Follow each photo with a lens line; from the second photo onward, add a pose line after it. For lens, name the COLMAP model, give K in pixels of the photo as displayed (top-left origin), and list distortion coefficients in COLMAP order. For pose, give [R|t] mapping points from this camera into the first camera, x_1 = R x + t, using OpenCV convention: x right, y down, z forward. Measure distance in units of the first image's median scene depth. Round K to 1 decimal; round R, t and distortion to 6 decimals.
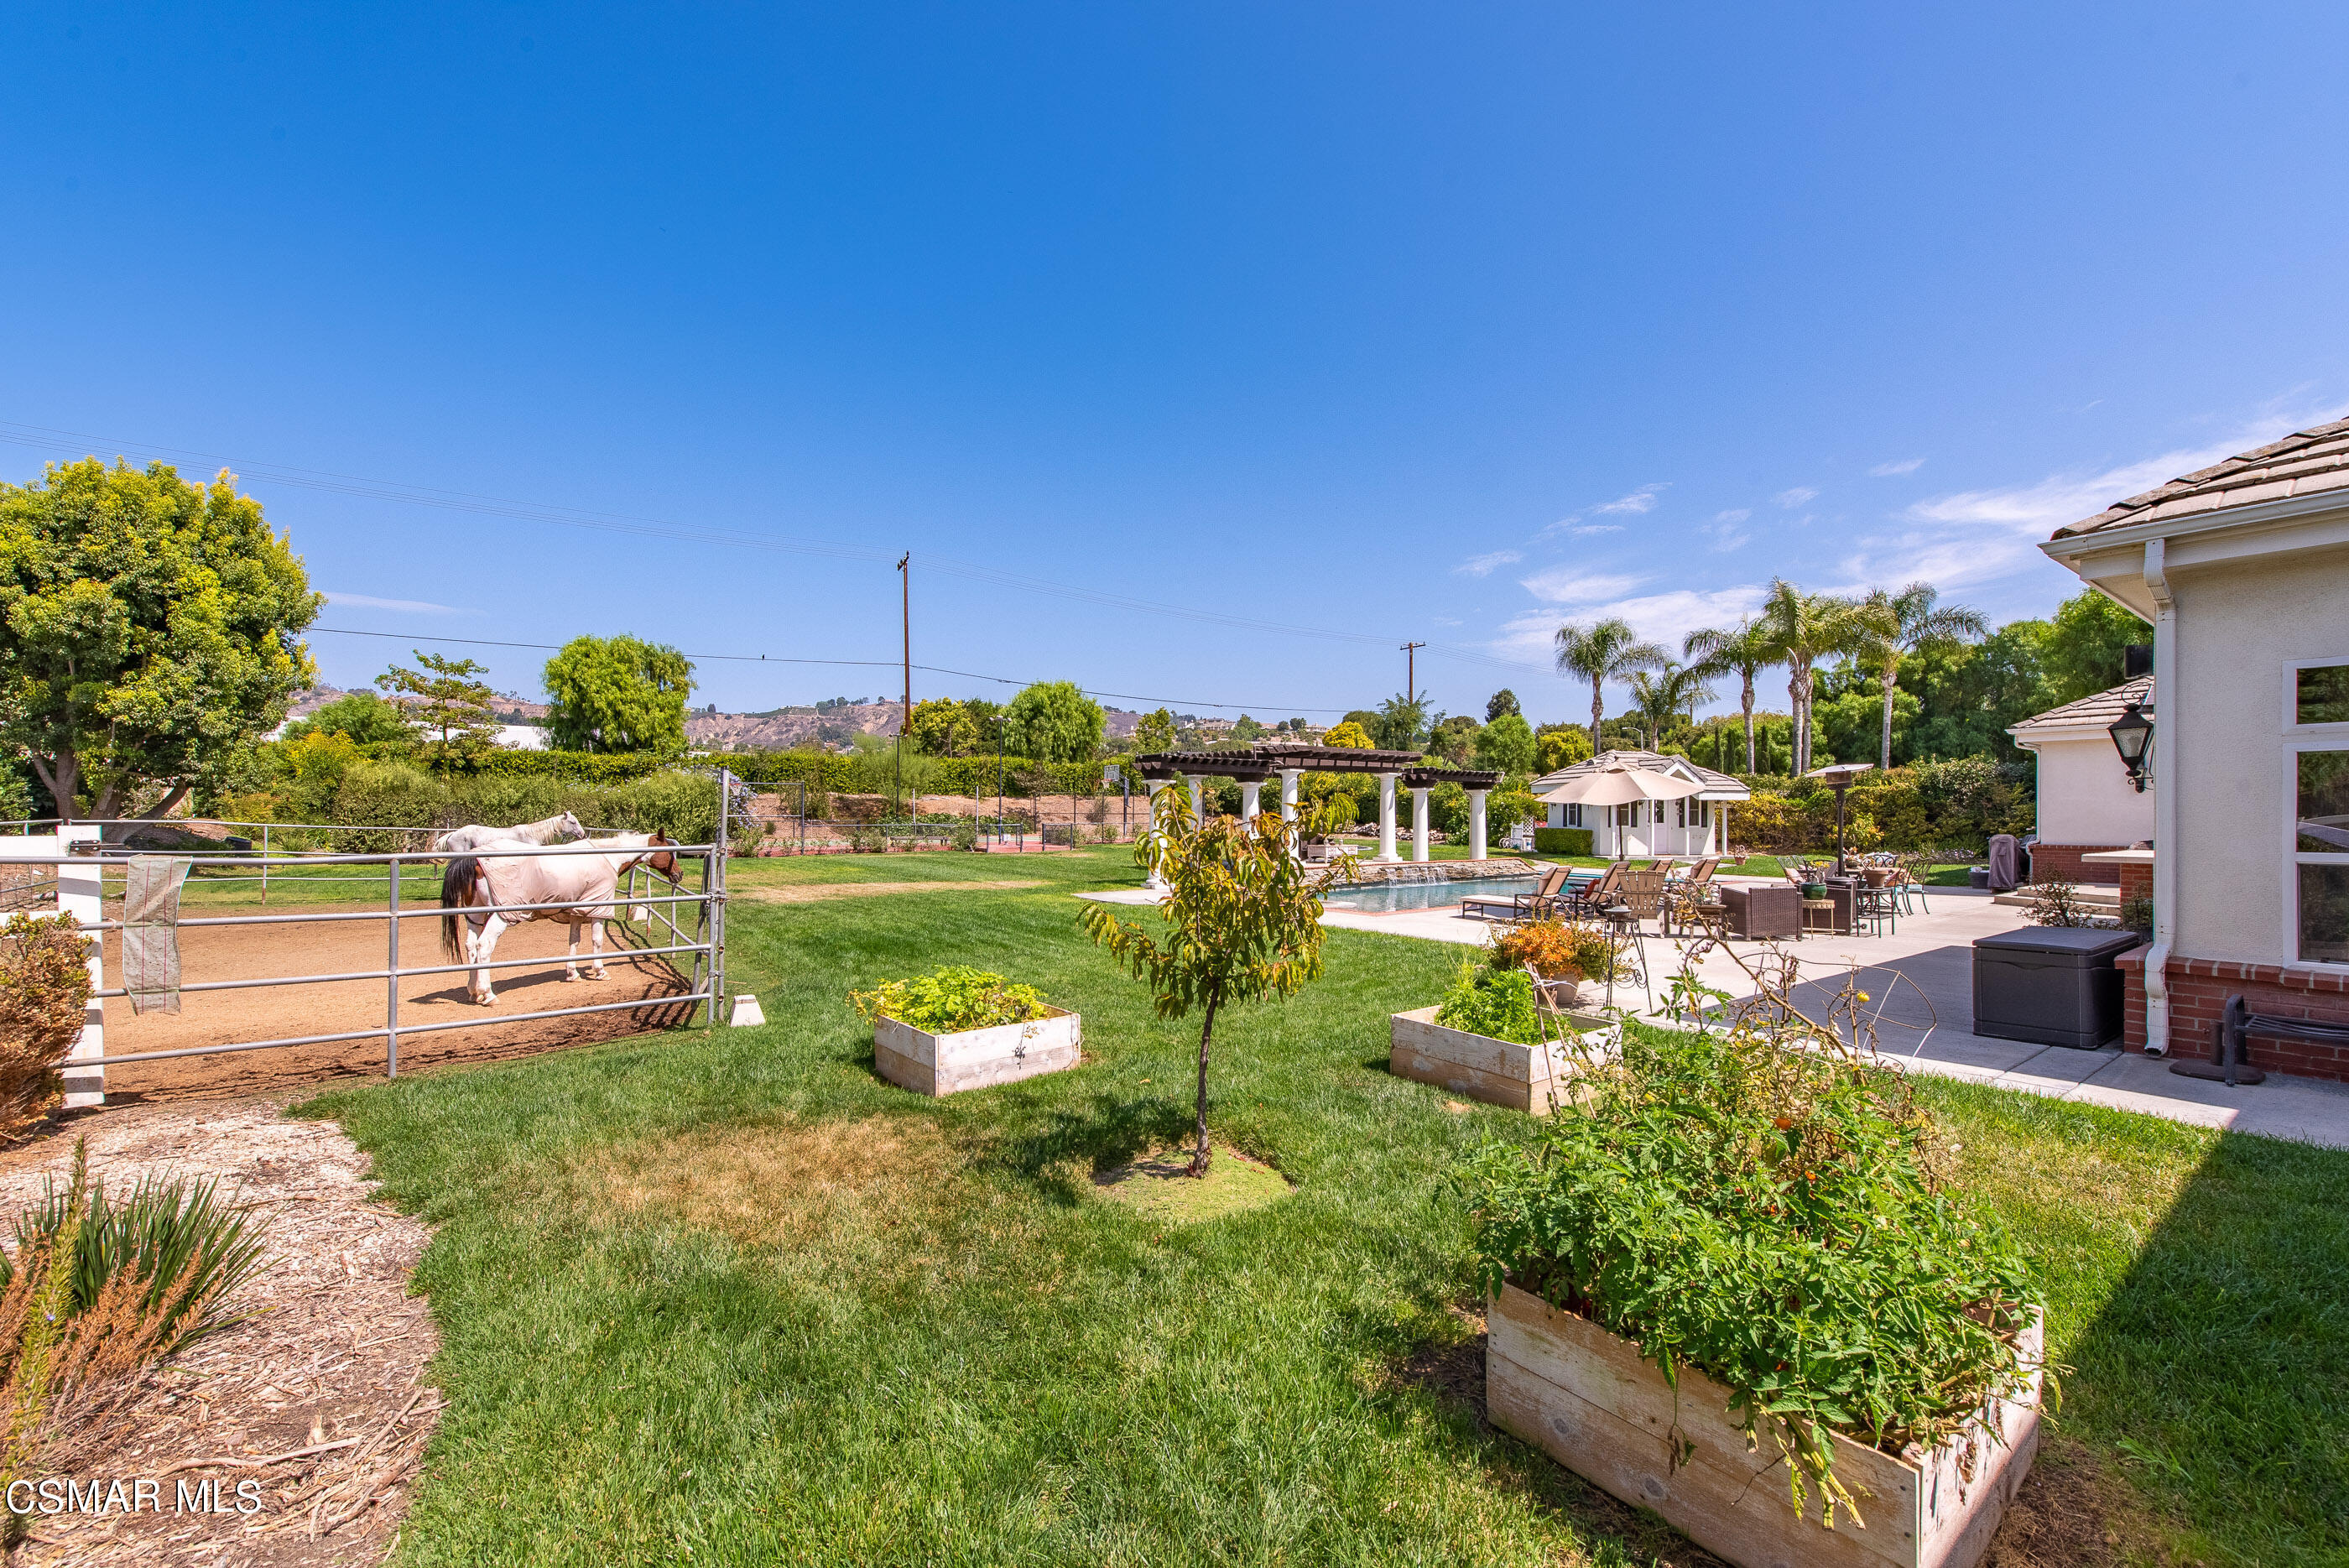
lens RADIAL K [[926.3, 0, 1185.4], [0, 926.3, 821.6], [0, 0, 1]] dist [0.019801, -0.005816]
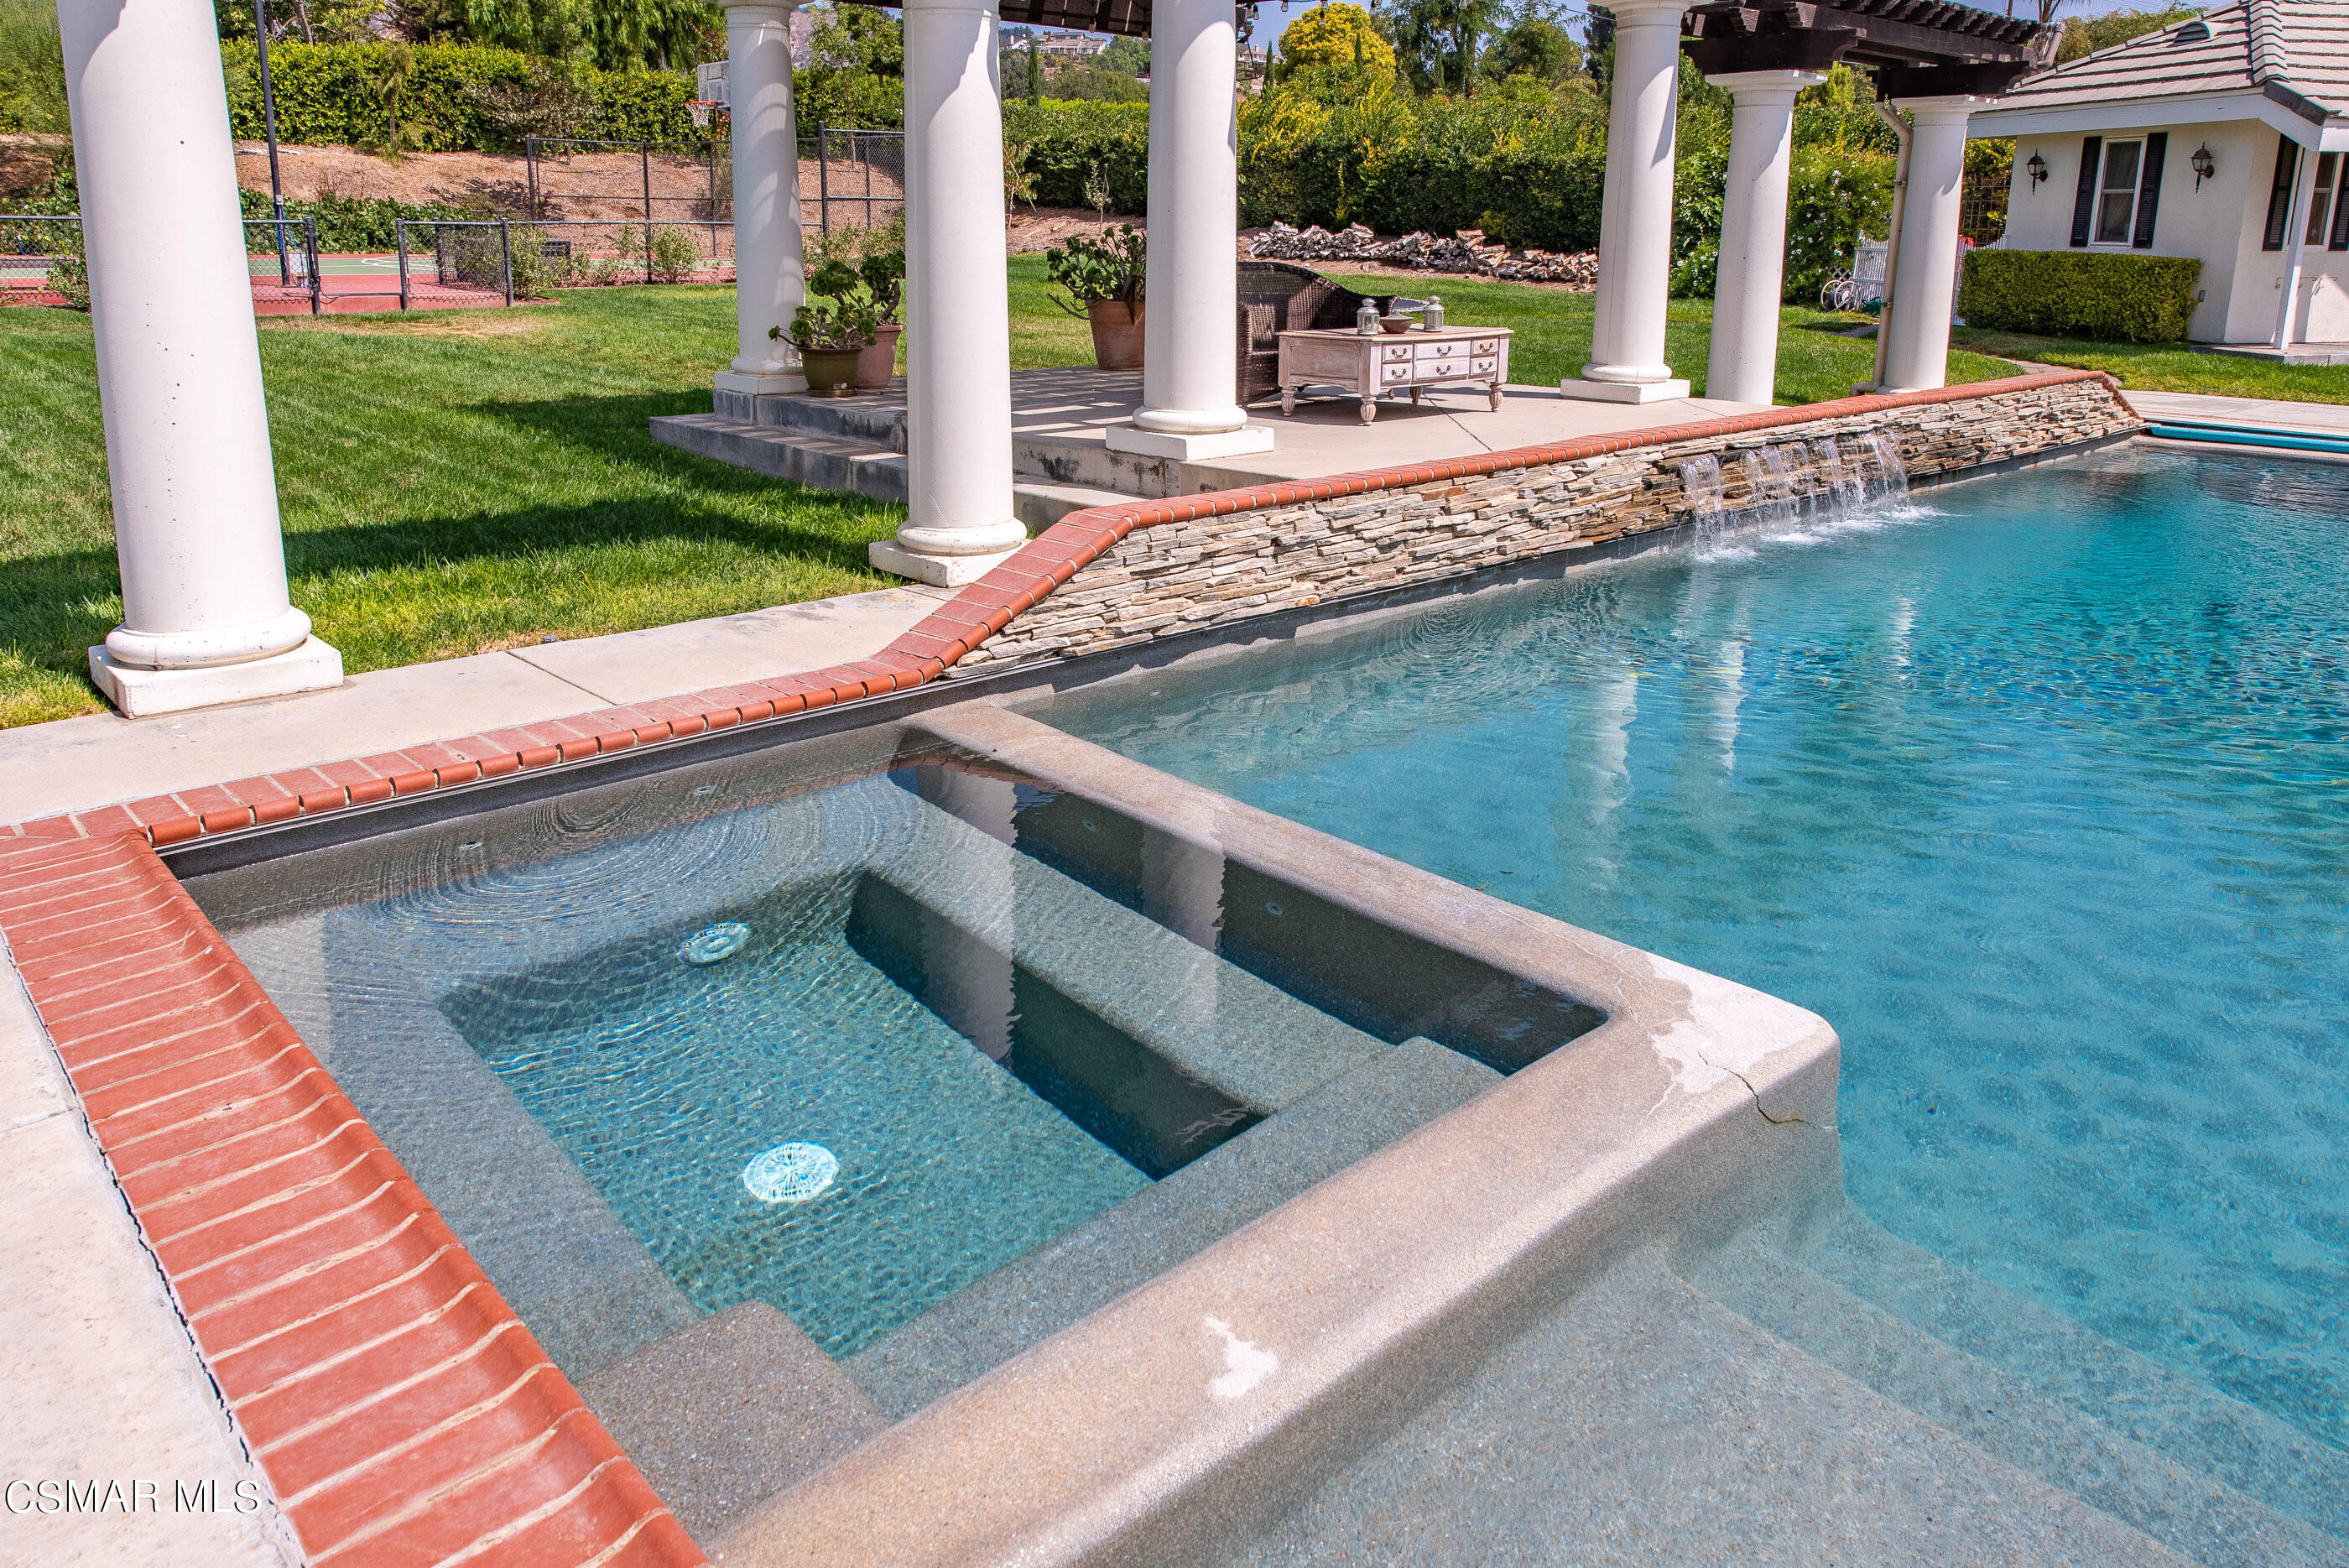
lens RADIAL K [[1607.8, 0, 1182.5], [0, 1607.8, 520.9], [0, 0, 1]] dist [0.043690, -0.034949]
pose [[0.995118, -0.006512, 0.098472, 0.044840], [-0.011091, 0.984119, 0.177164, 0.001910], [-0.098062, -0.177392, 0.979243, 0.376713]]
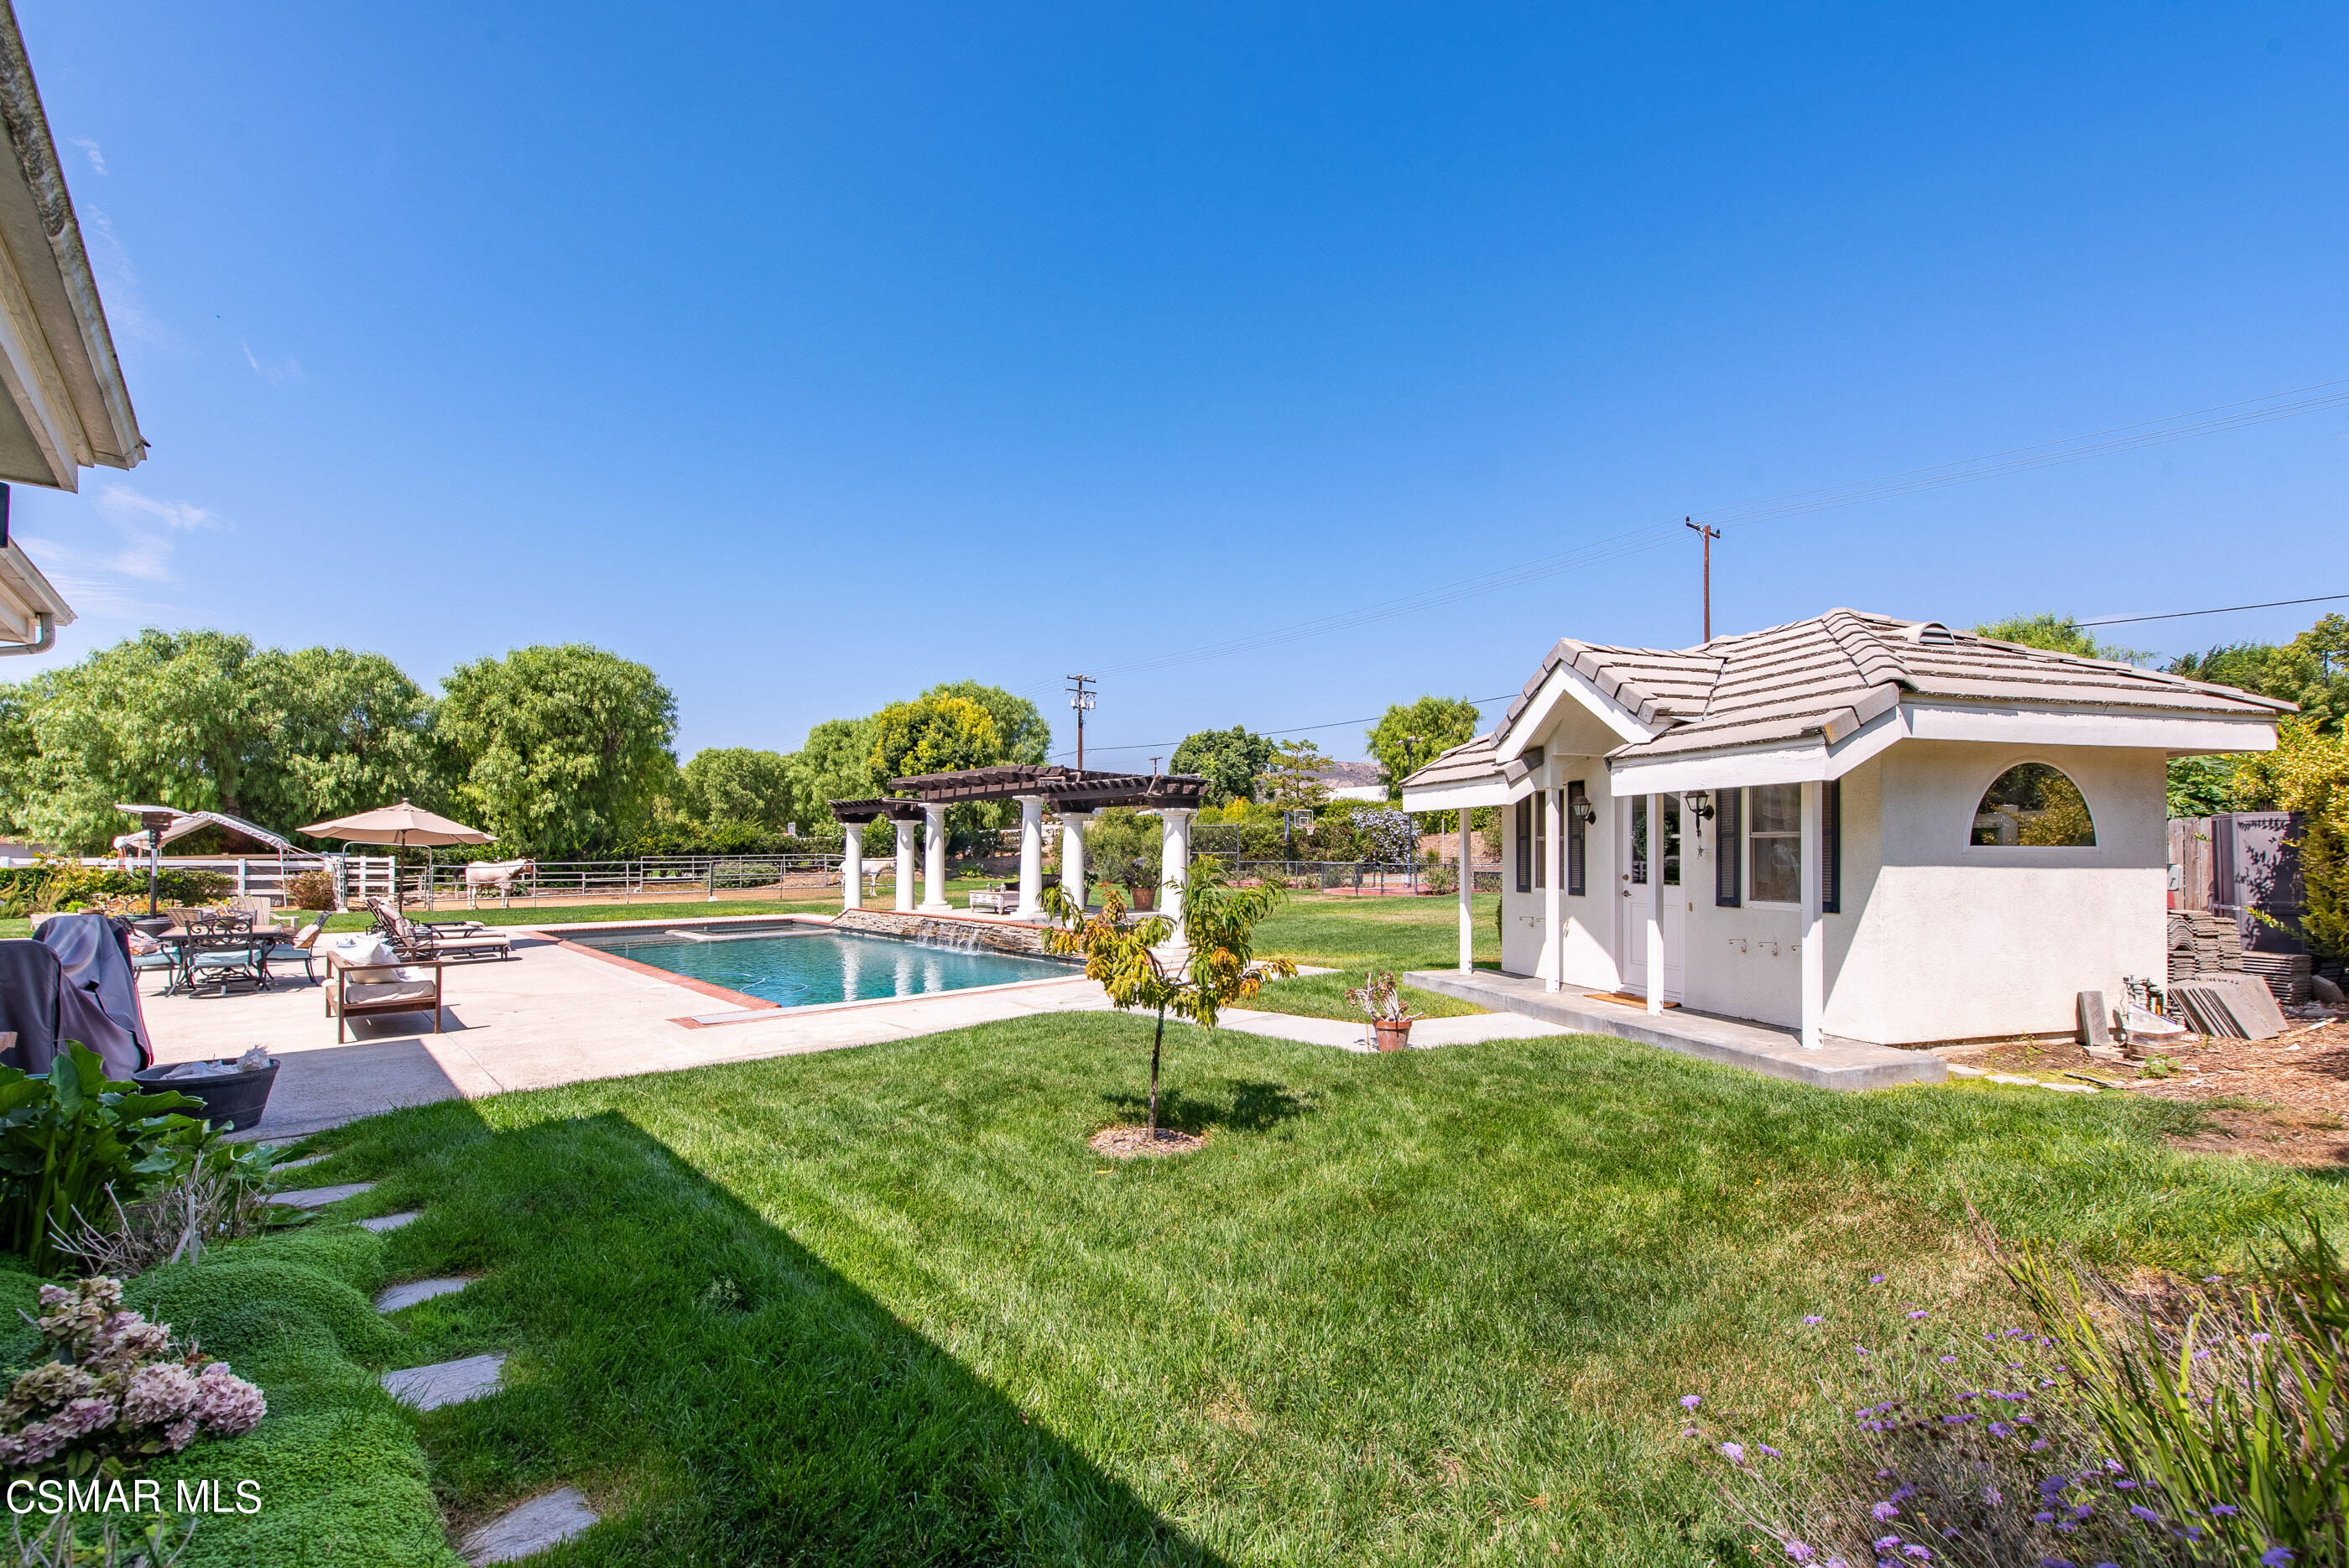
lens RADIAL K [[944.7, 0, 1170.5], [0, 944.7, 838.7], [0, 0, 1]] dist [0.017973, -0.006893]
pose [[0.126859, -0.013429, -0.991830, 0.578098], [-0.006419, 0.999876, -0.014359, -0.005838], [0.991900, 0.008188, 0.126757, 0.612484]]
